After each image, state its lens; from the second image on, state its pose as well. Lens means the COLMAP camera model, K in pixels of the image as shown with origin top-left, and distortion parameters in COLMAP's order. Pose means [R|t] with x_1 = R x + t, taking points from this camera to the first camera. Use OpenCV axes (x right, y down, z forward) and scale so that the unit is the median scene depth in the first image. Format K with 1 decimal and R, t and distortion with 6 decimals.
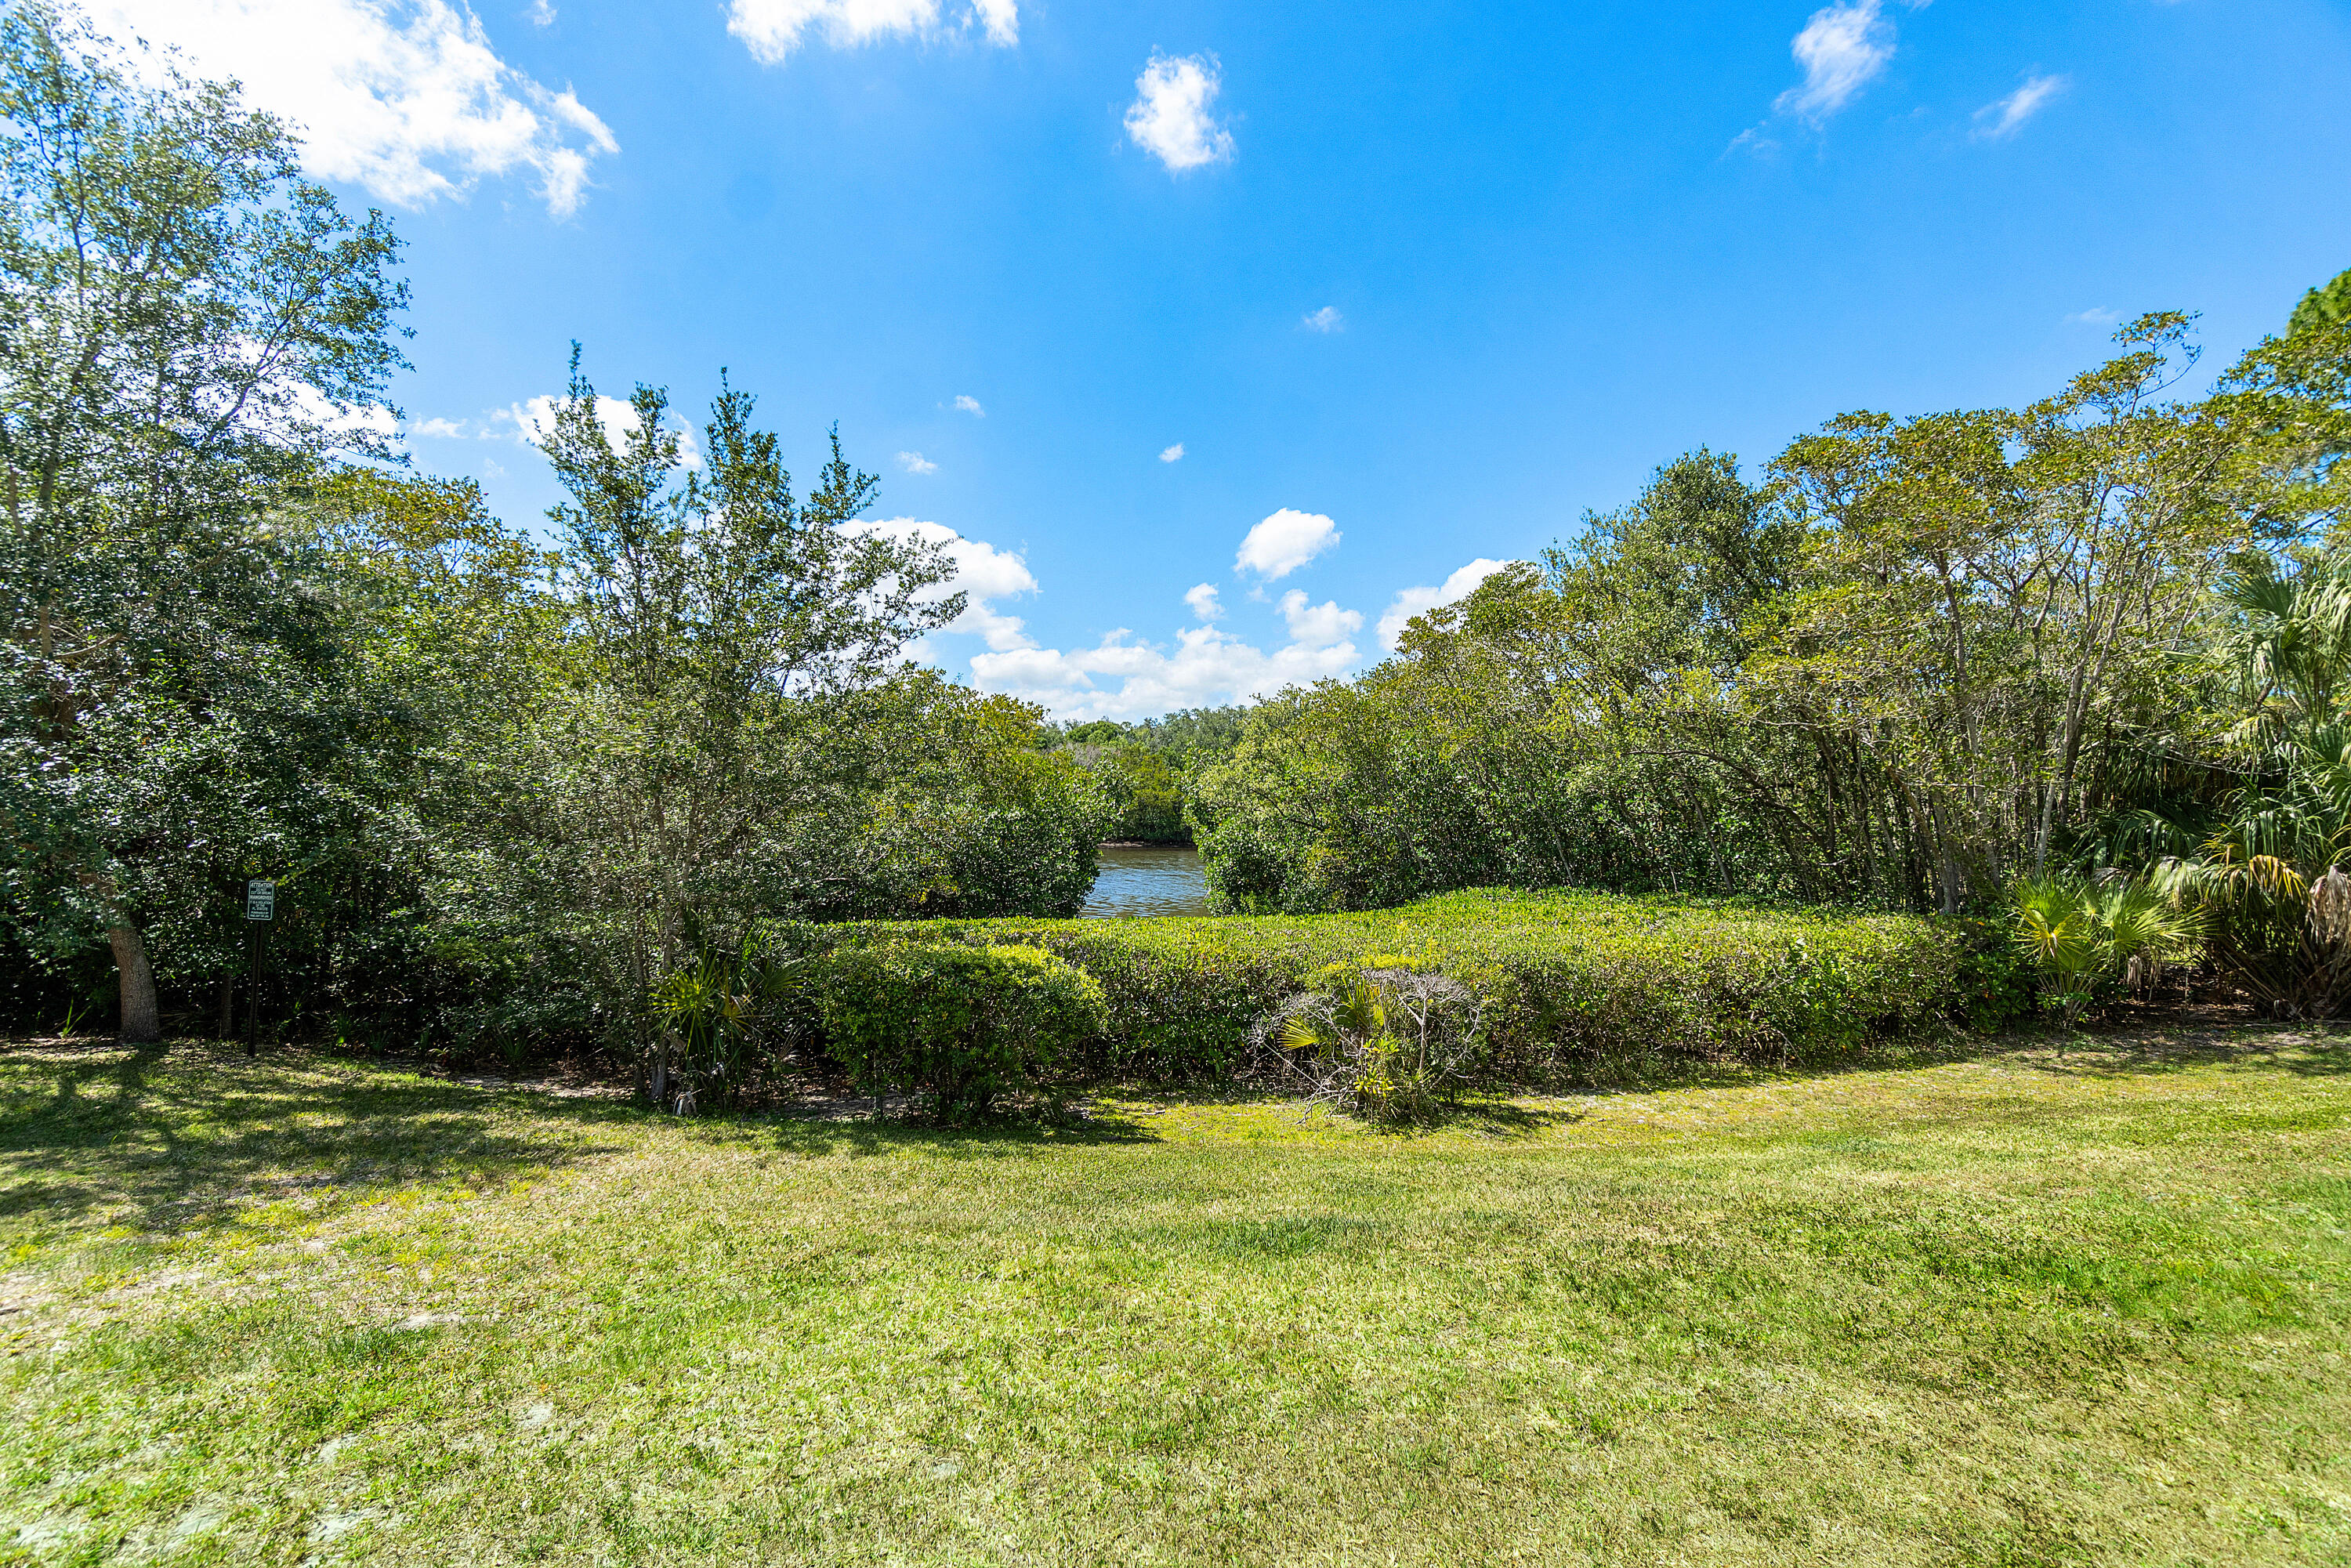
lens RADIAL K [[1067.8, 0, 1168.3], [0, 1067.8, 775.0], [0, 0, 1]] dist [-0.002467, -0.000260]
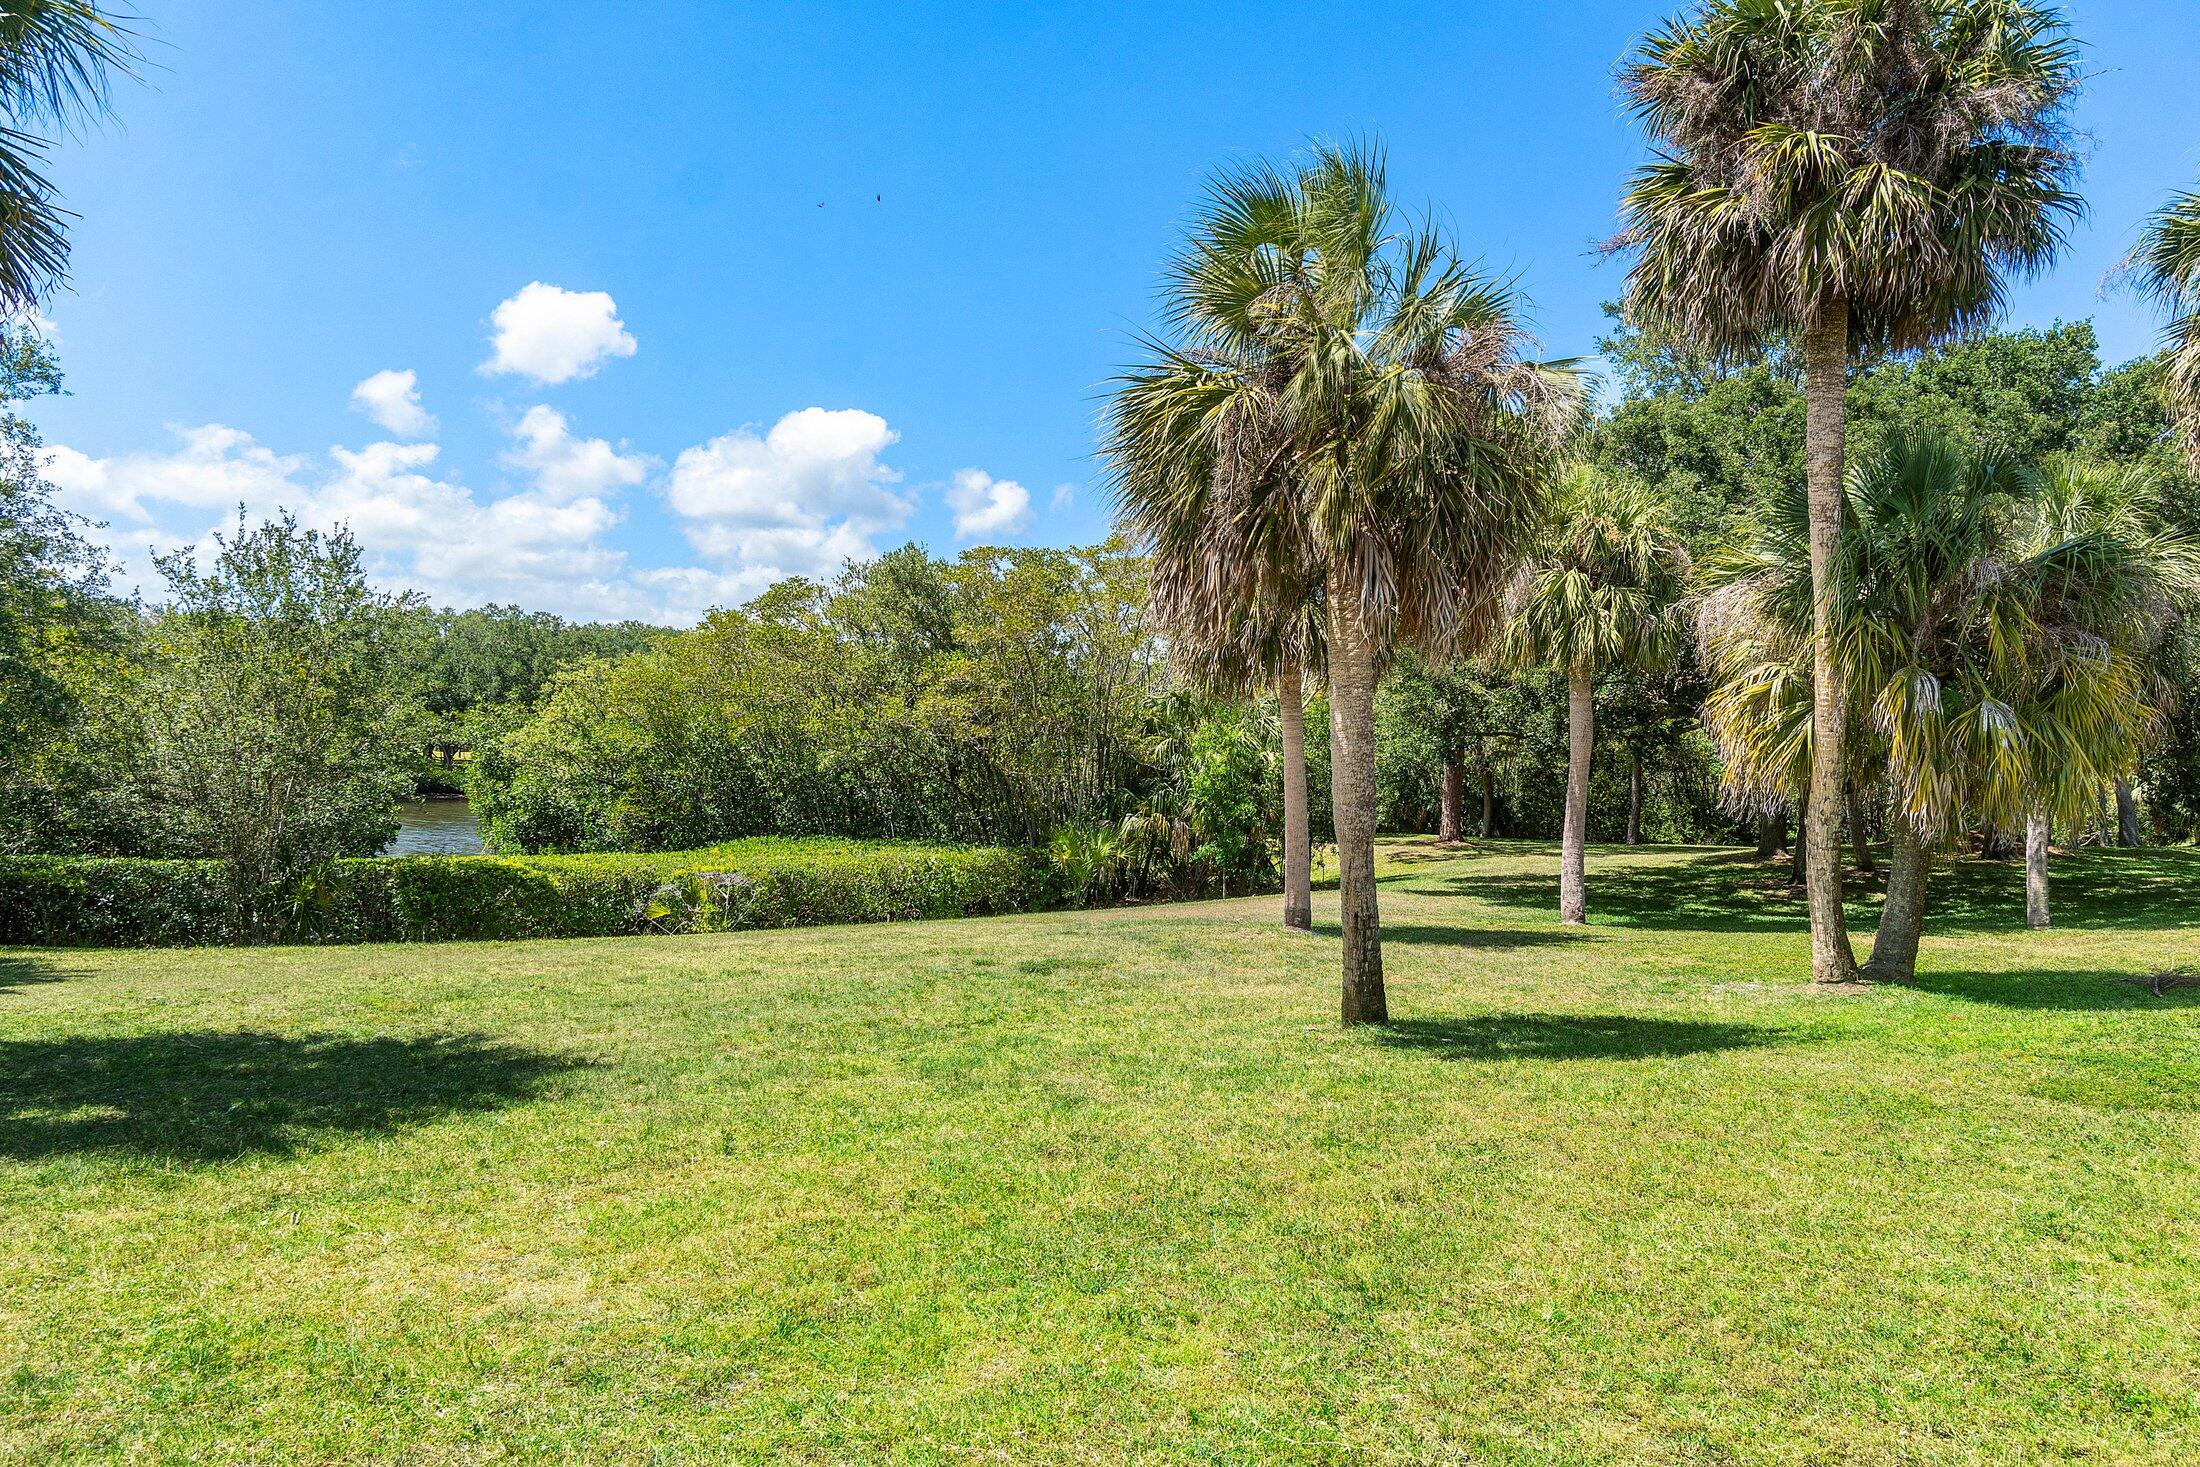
lens RADIAL K [[1467.8, 0, 1095.0], [0, 1467.8, 695.5], [0, 0, 1]] dist [-0.002637, -0.000203]
pose [[0.871914, 0.044119, 0.487668, -0.215573], [-0.042342, 0.998995, -0.014675, -0.053875], [-0.487826, -0.007854, 0.872906, -0.718753]]
